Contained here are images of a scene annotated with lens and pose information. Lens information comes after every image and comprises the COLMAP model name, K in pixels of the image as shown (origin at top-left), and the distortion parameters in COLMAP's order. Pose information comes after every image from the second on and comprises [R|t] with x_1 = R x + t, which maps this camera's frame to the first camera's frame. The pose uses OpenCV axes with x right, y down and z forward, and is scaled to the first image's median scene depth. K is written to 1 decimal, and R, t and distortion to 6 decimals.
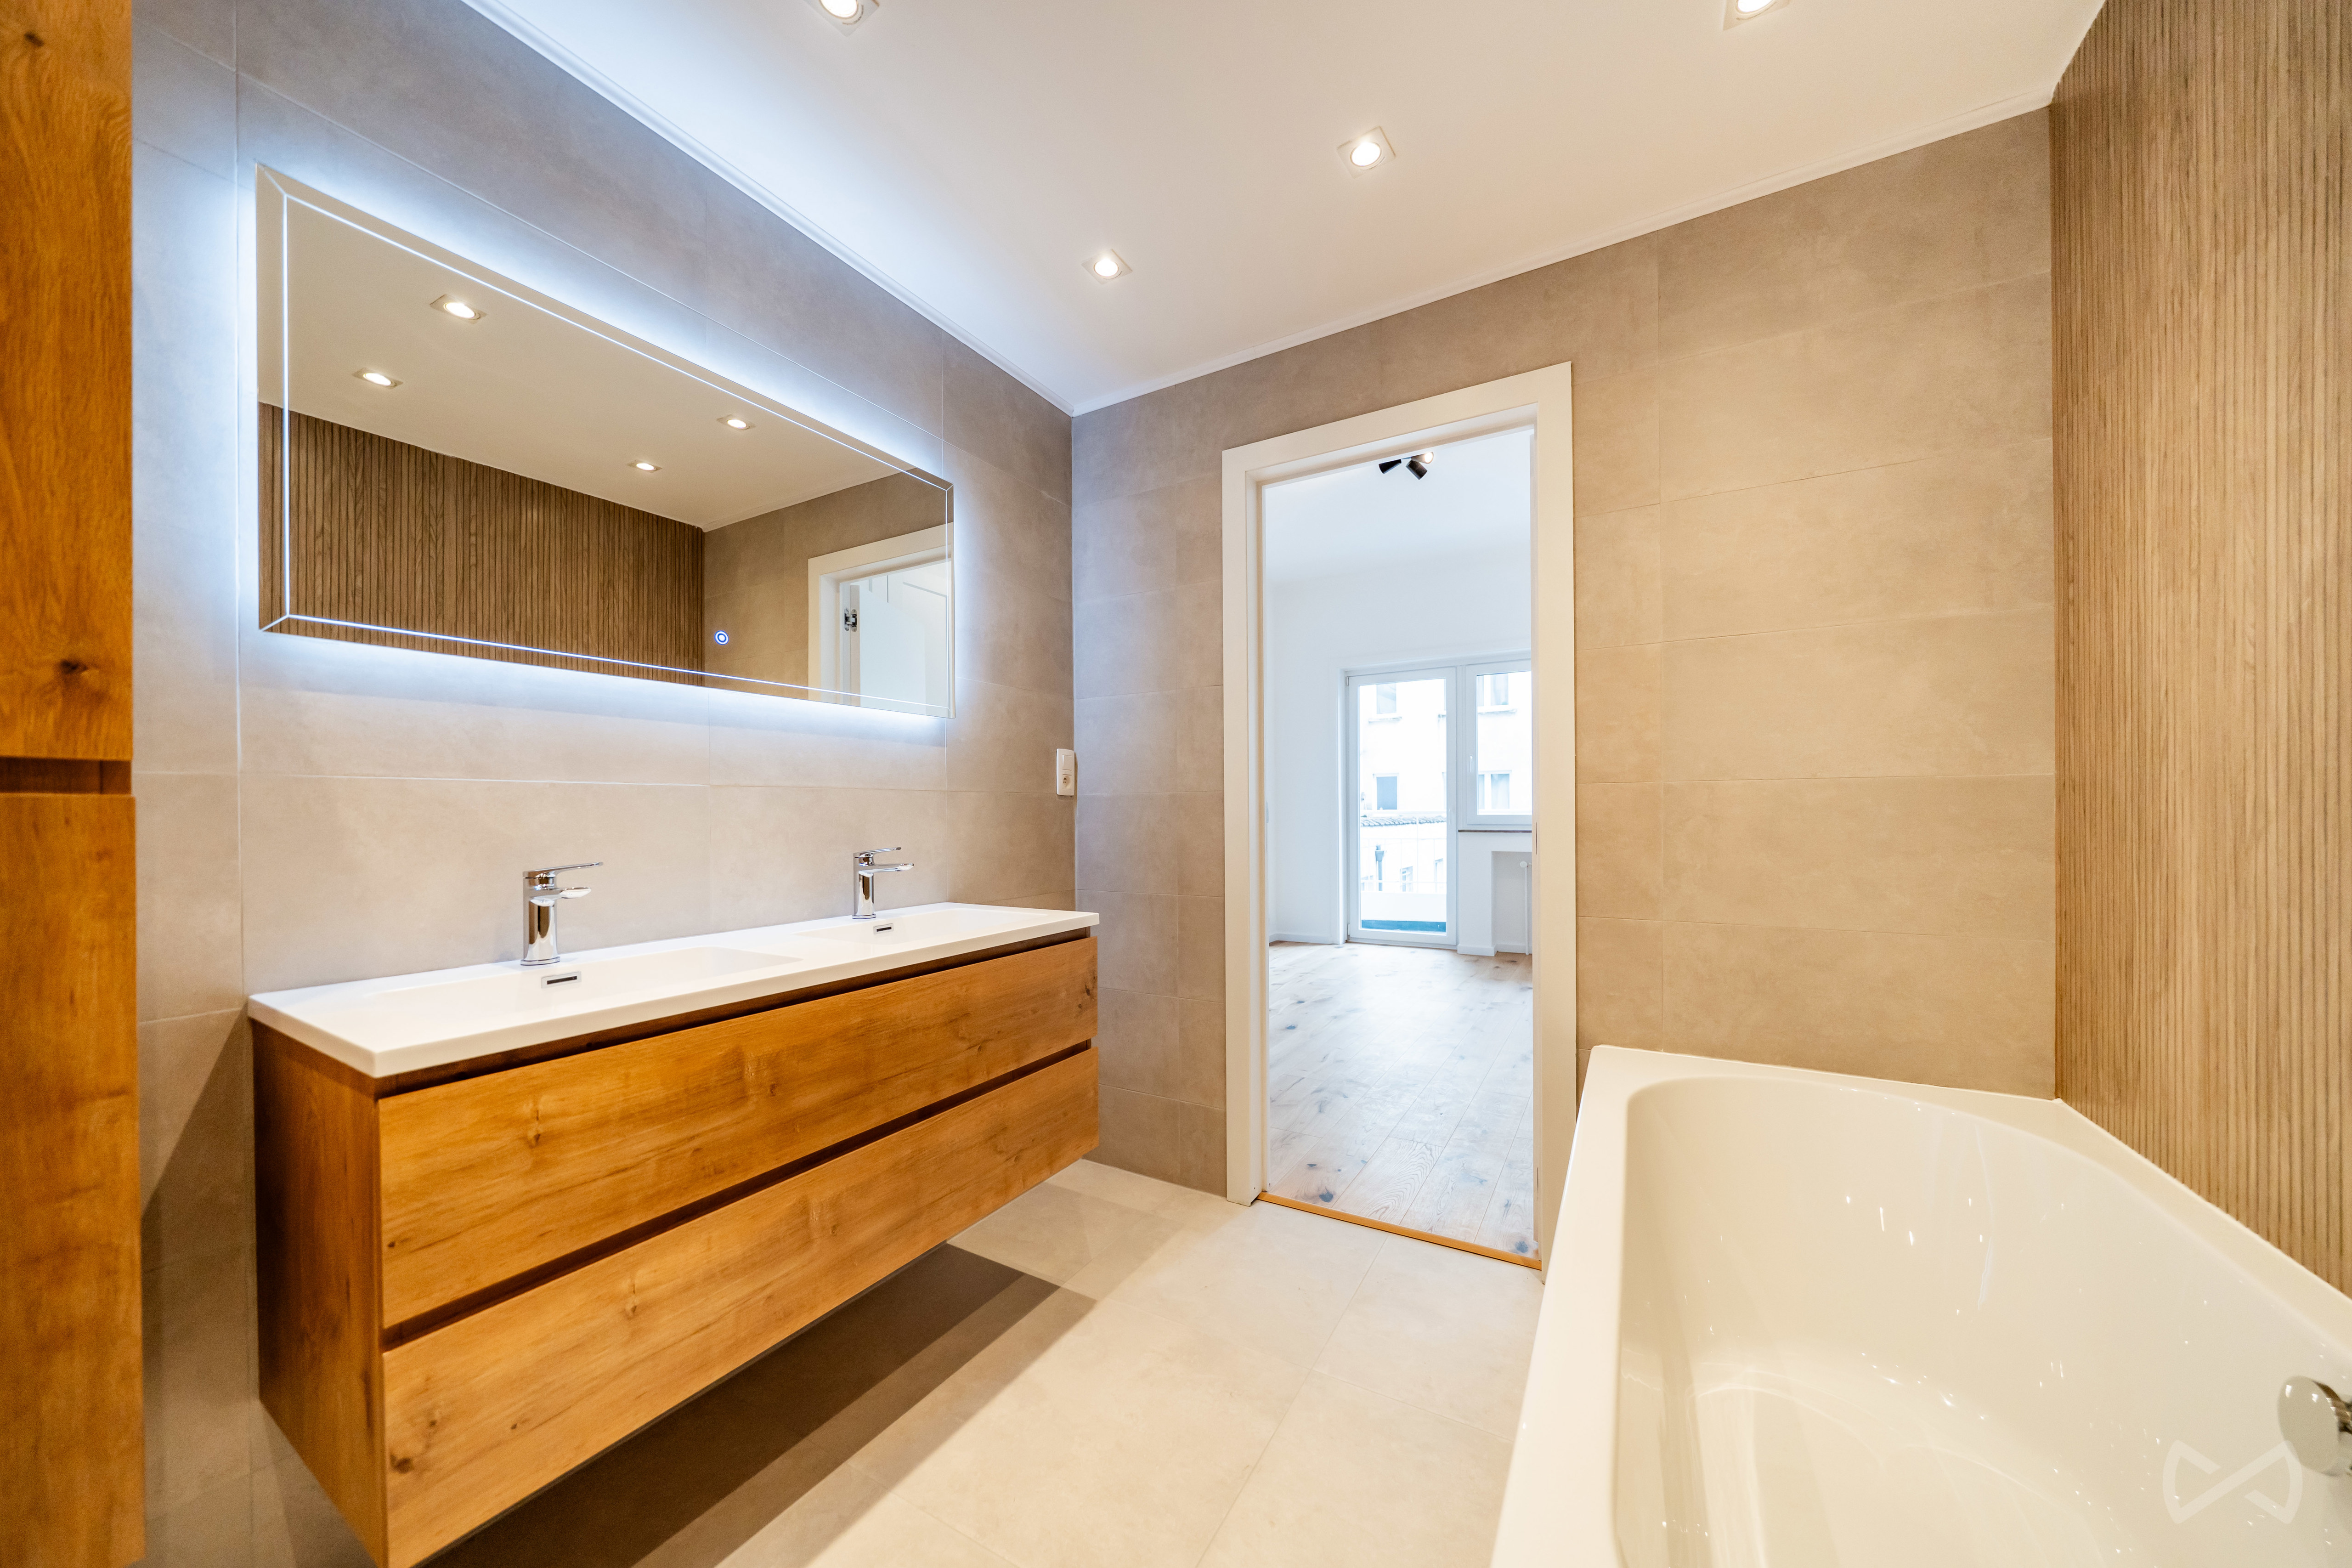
lens RADIAL K [[804.1, 0, 1172.9], [0, 804.1, 813.2], [0, 0, 1]] dist [-0.004703, -0.000185]
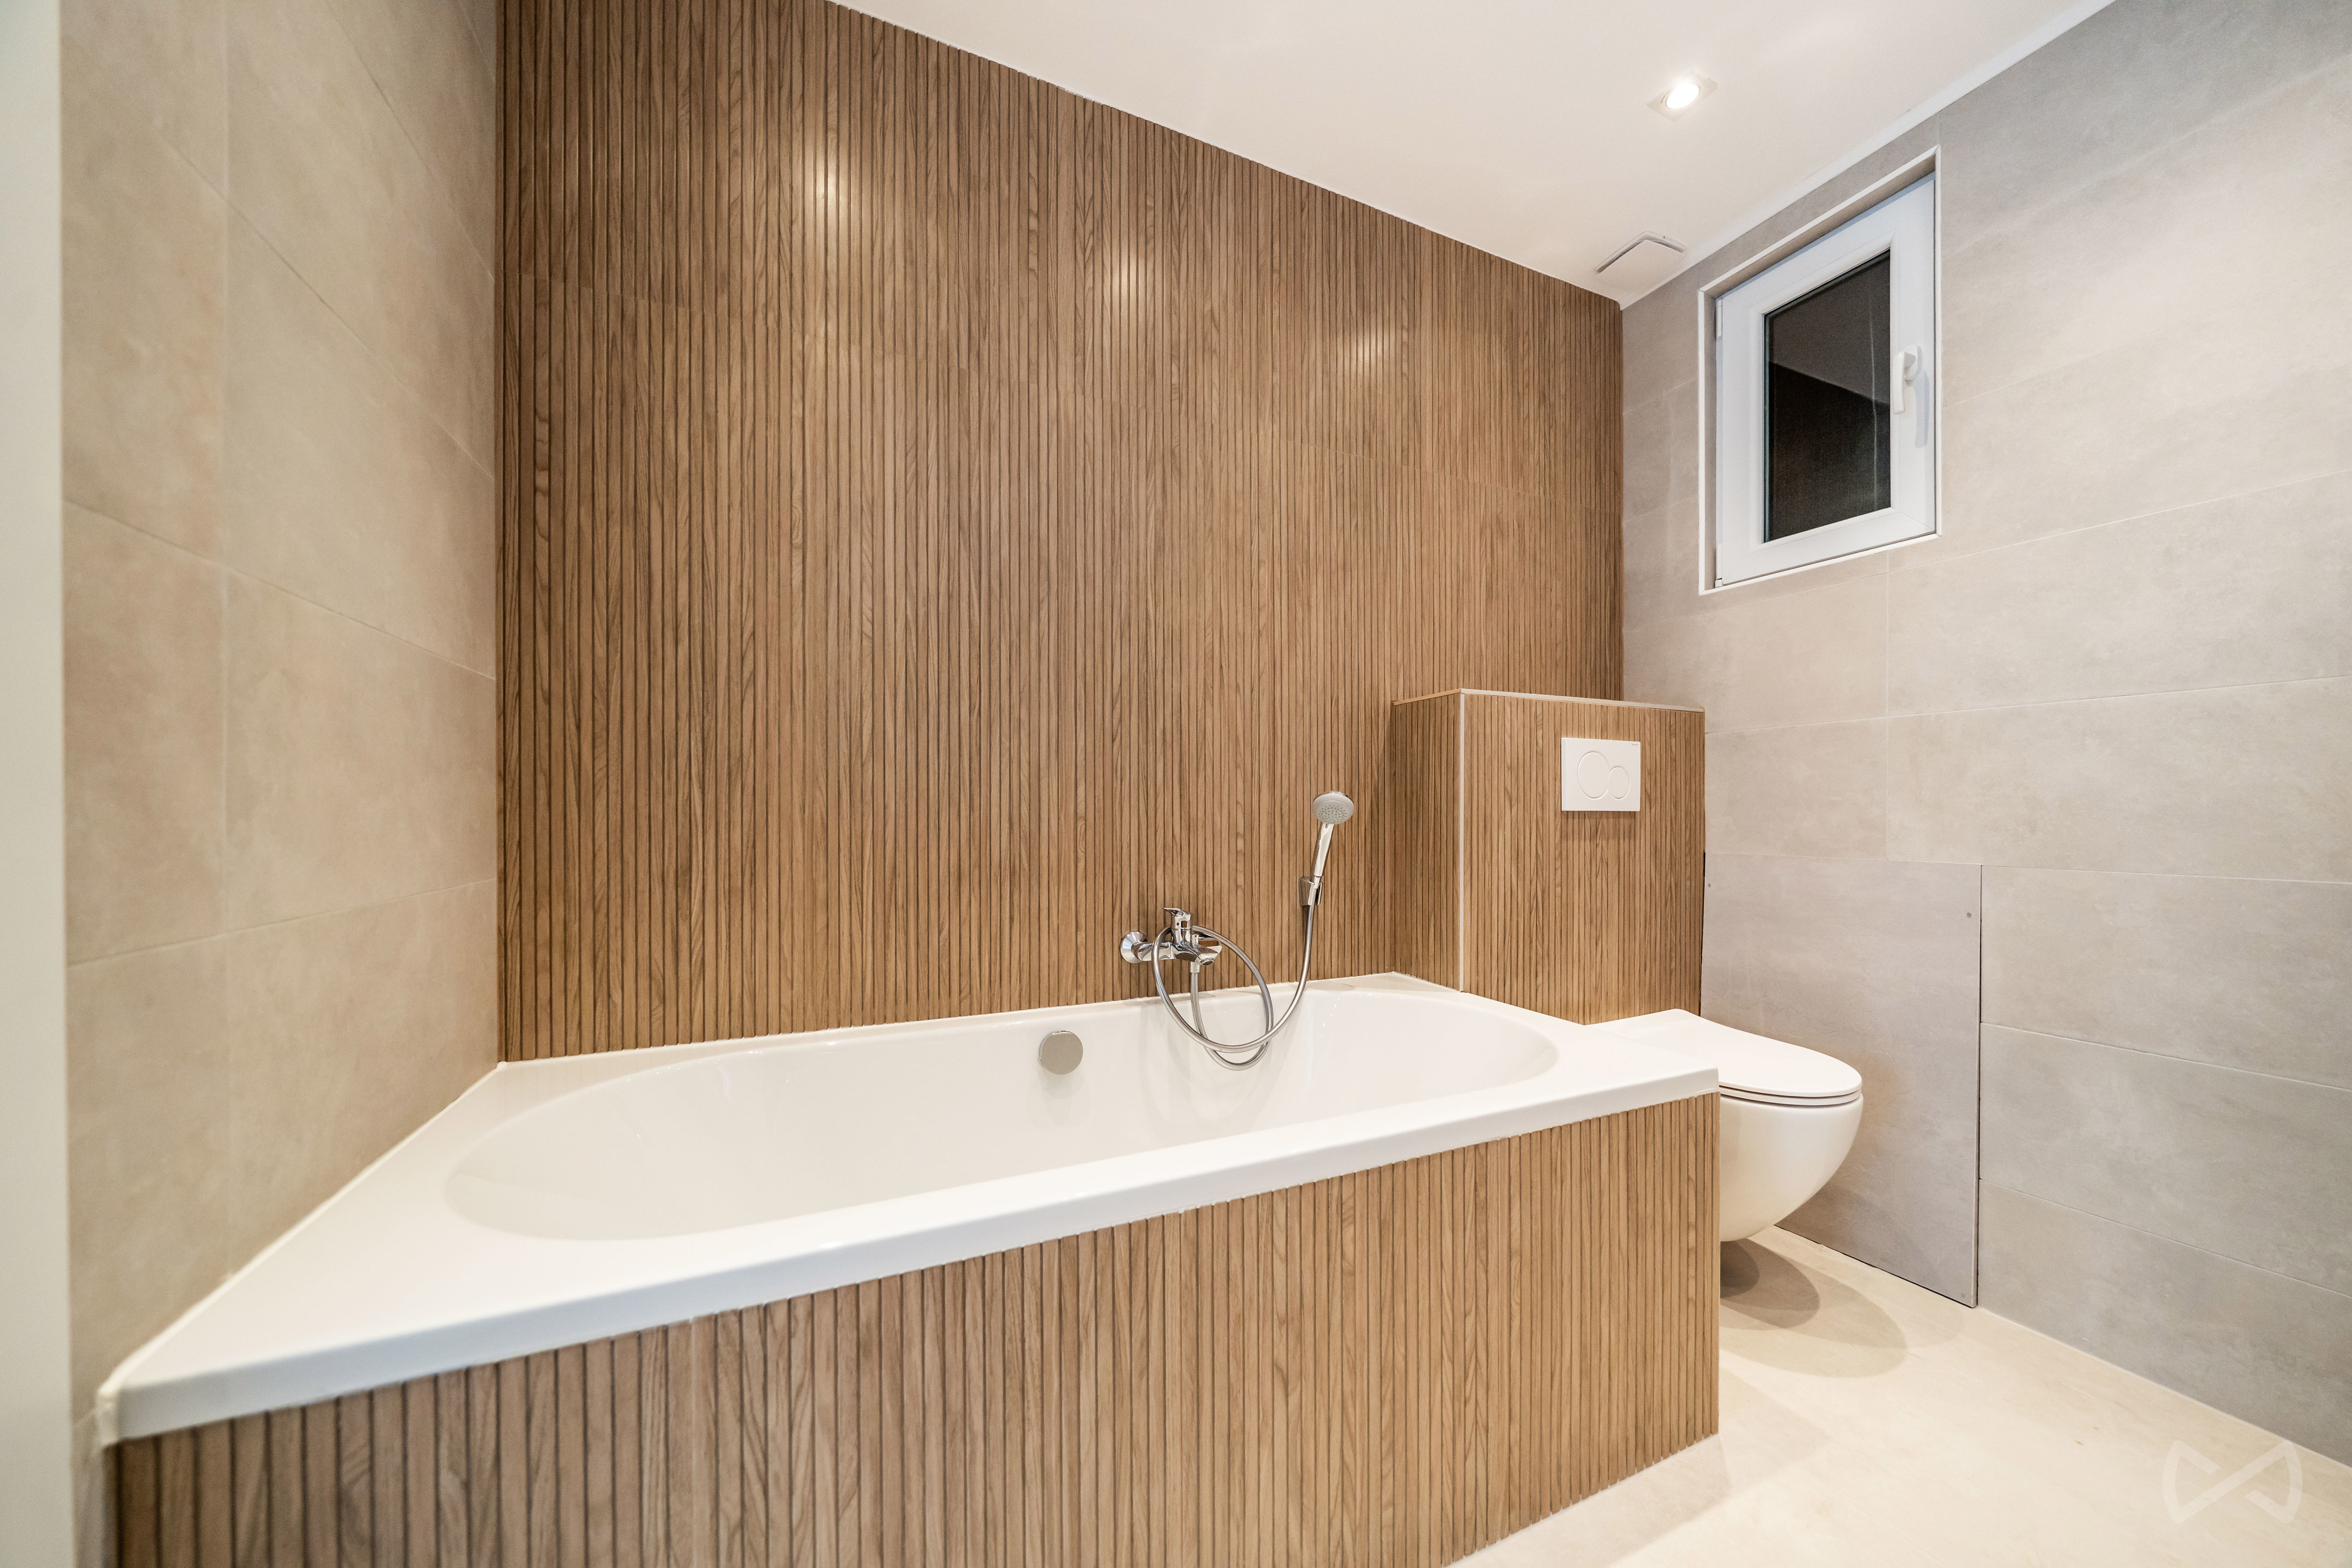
lens RADIAL K [[804.1, 0, 1172.9], [0, 804.1, 813.2], [0, 0, 1]] dist [-0.004703, -0.000185]
pose [[-0.809227, 0.005228, 0.587473, 0.049393], [0.005097, 0.999985, -0.001878, 0.146215], [-0.587474, 0.001475, -0.809241, 1.884814]]
